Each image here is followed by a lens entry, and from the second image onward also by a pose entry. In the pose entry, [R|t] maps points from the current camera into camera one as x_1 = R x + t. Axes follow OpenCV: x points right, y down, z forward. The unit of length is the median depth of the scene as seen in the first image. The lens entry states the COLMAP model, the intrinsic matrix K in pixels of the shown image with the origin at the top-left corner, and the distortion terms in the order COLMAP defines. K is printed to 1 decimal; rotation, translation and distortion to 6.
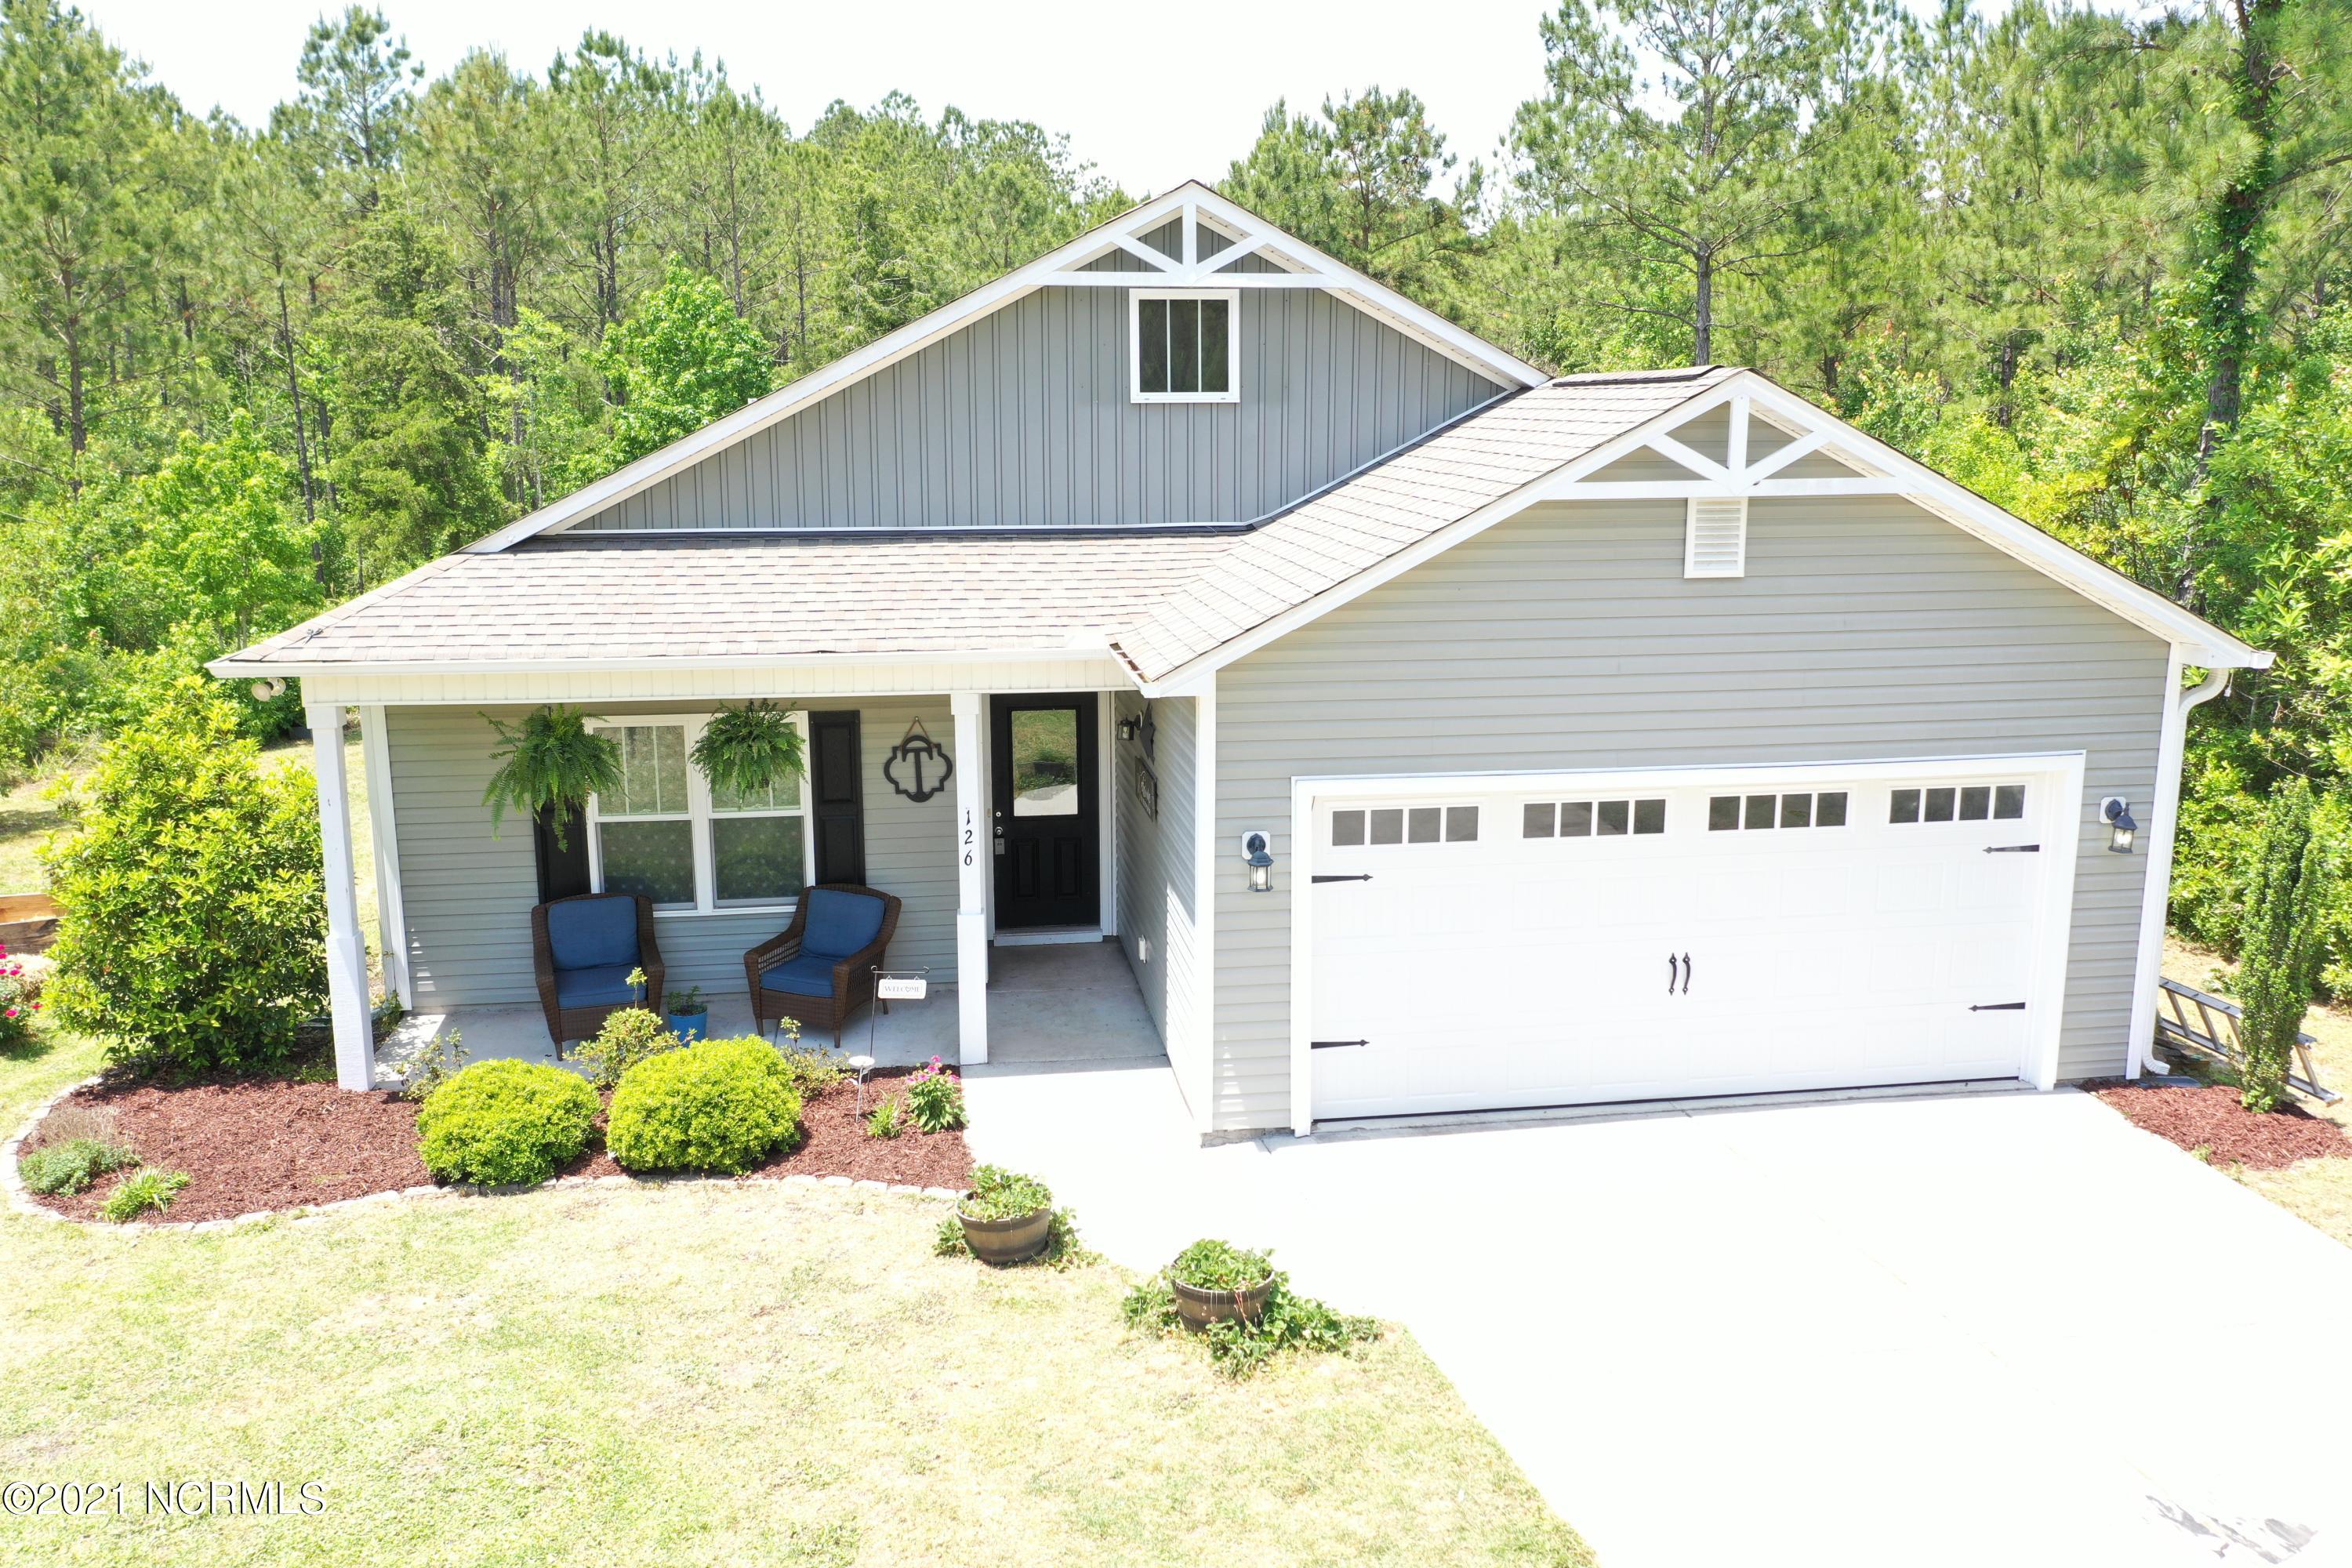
lens RADIAL K [[1852.9, 0, 1175.7], [0, 1852.9, 776.3], [0, 0, 1]] dist [0.005203, -0.007467]
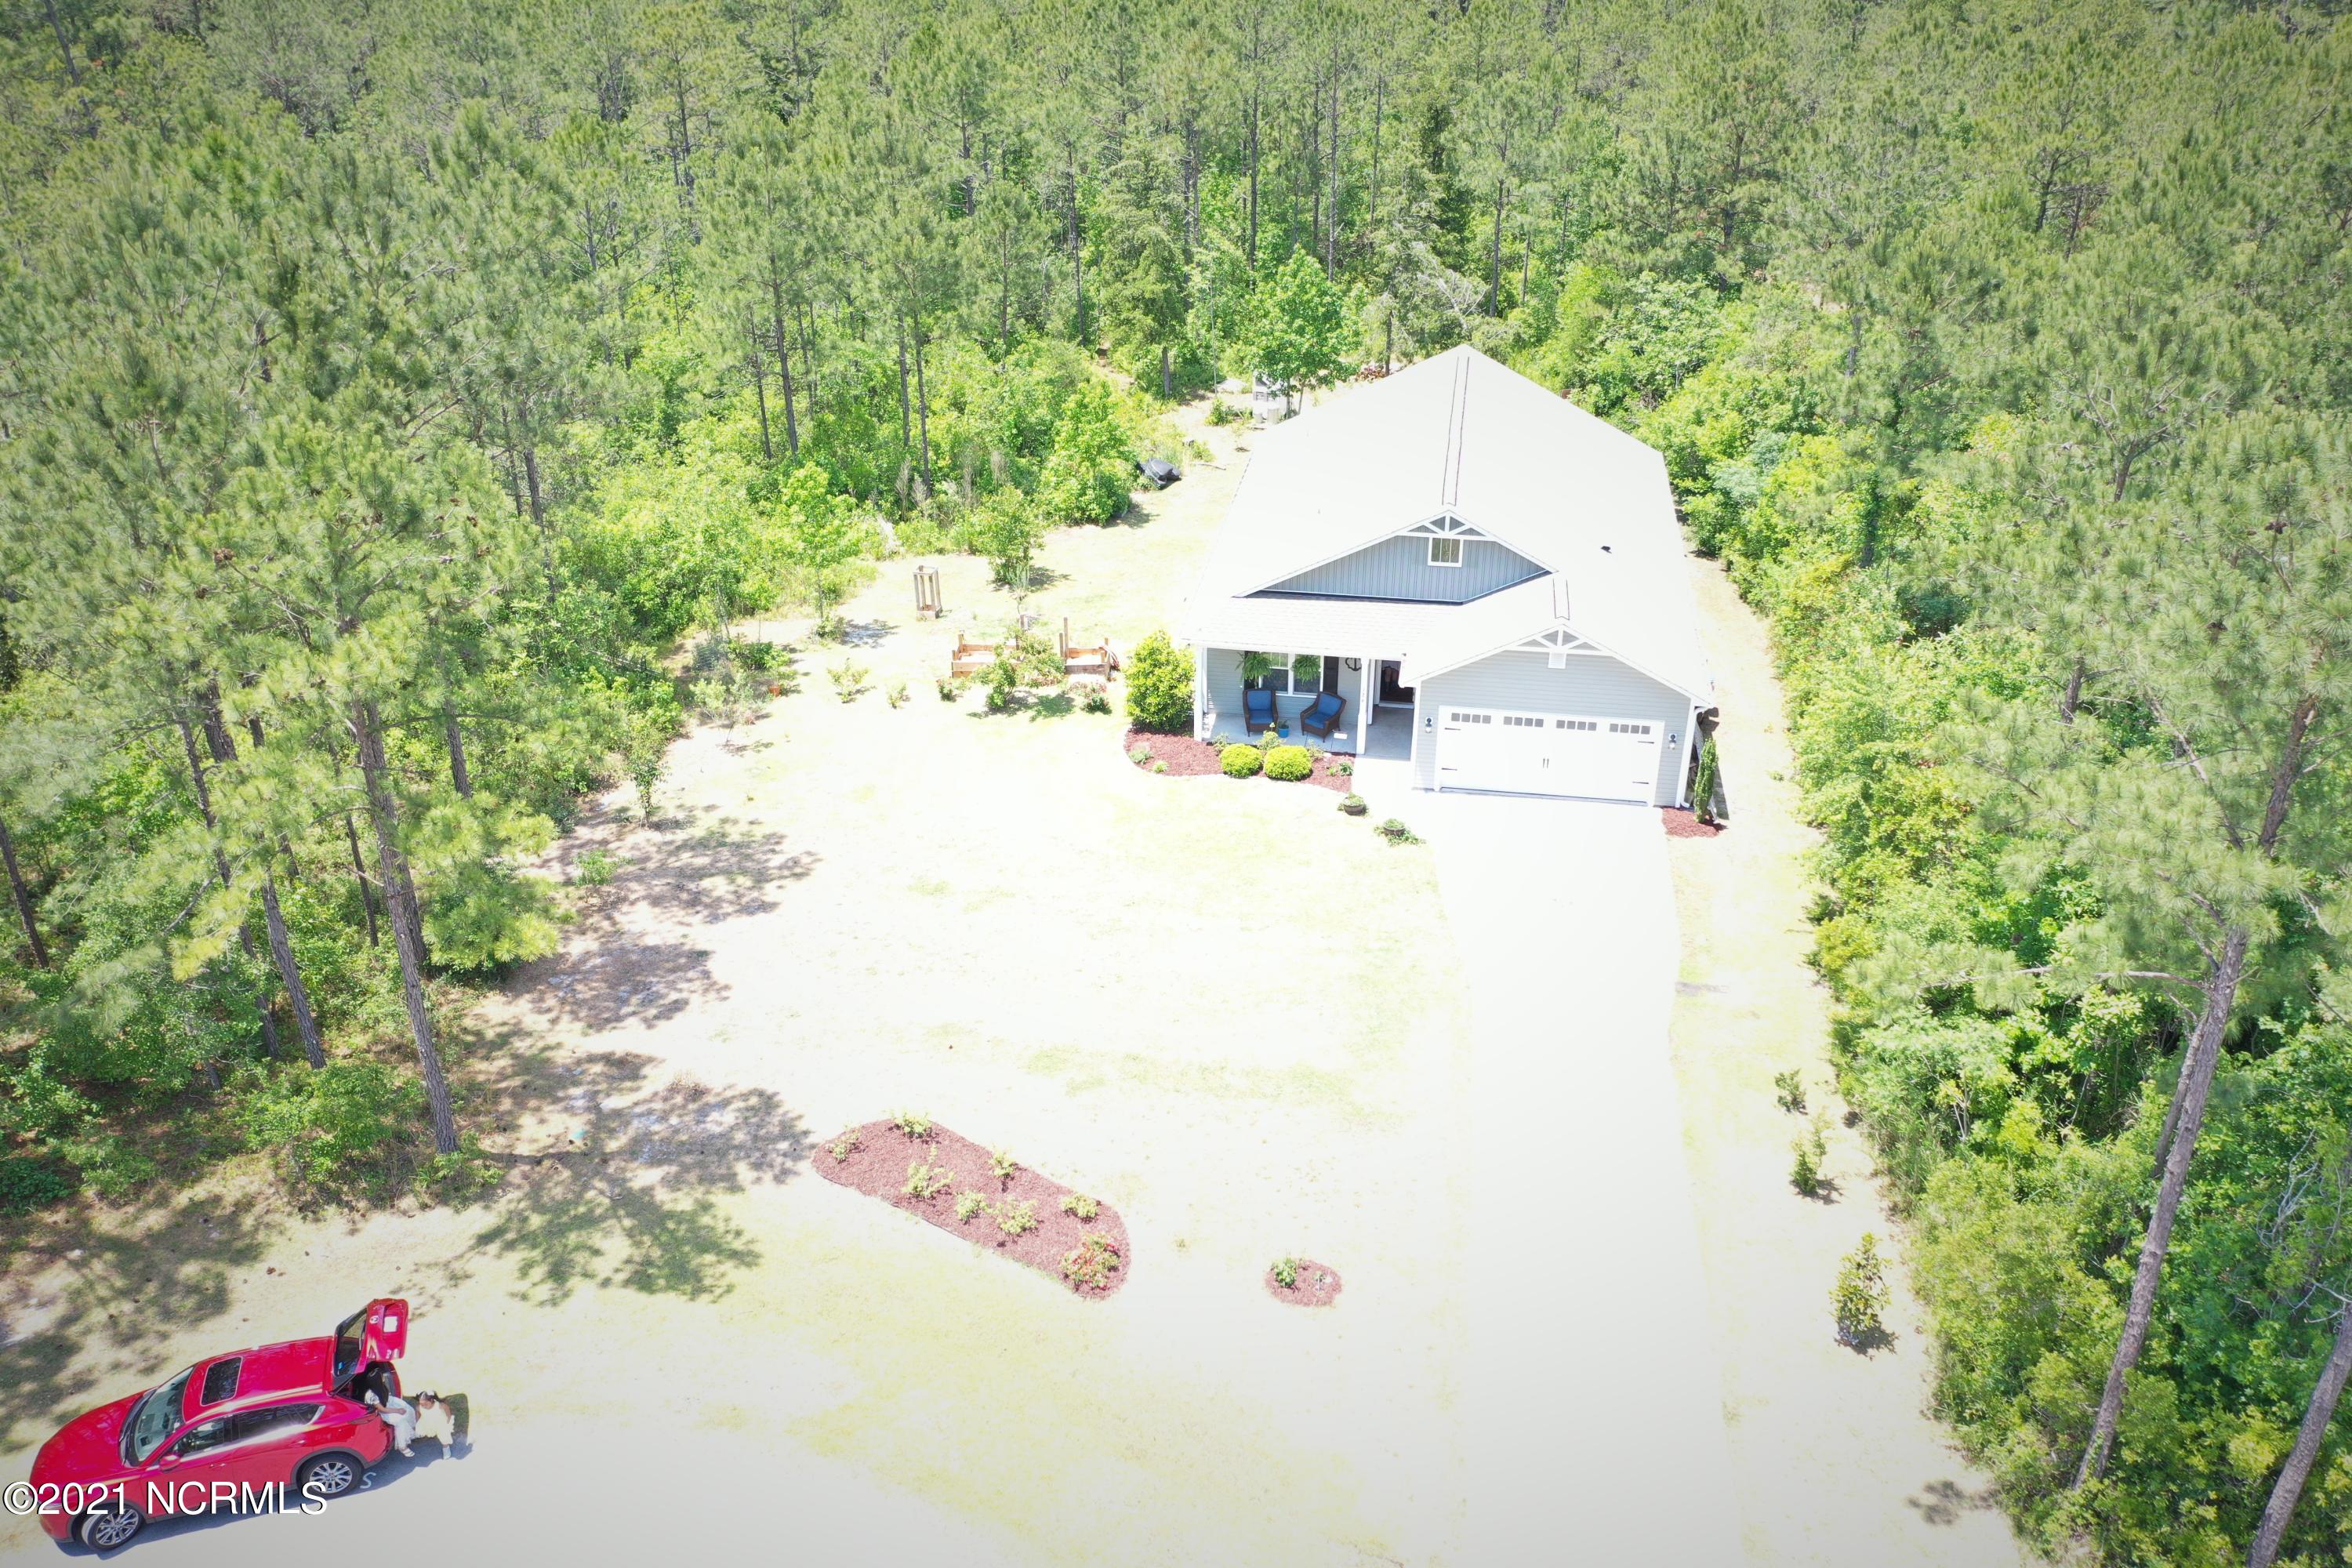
lens RADIAL K [[1852.9, 0, 1171.8], [0, 1852.9, 795.4], [0, 0, 1]] dist [0.005203, -0.007467]
pose [[0.951967, 0.147172, -0.268514, 0.543861], [-0.059440, 0.949059, 0.309441, -0.898957], [0.300377, -0.278617, 0.912221, -2.520639]]
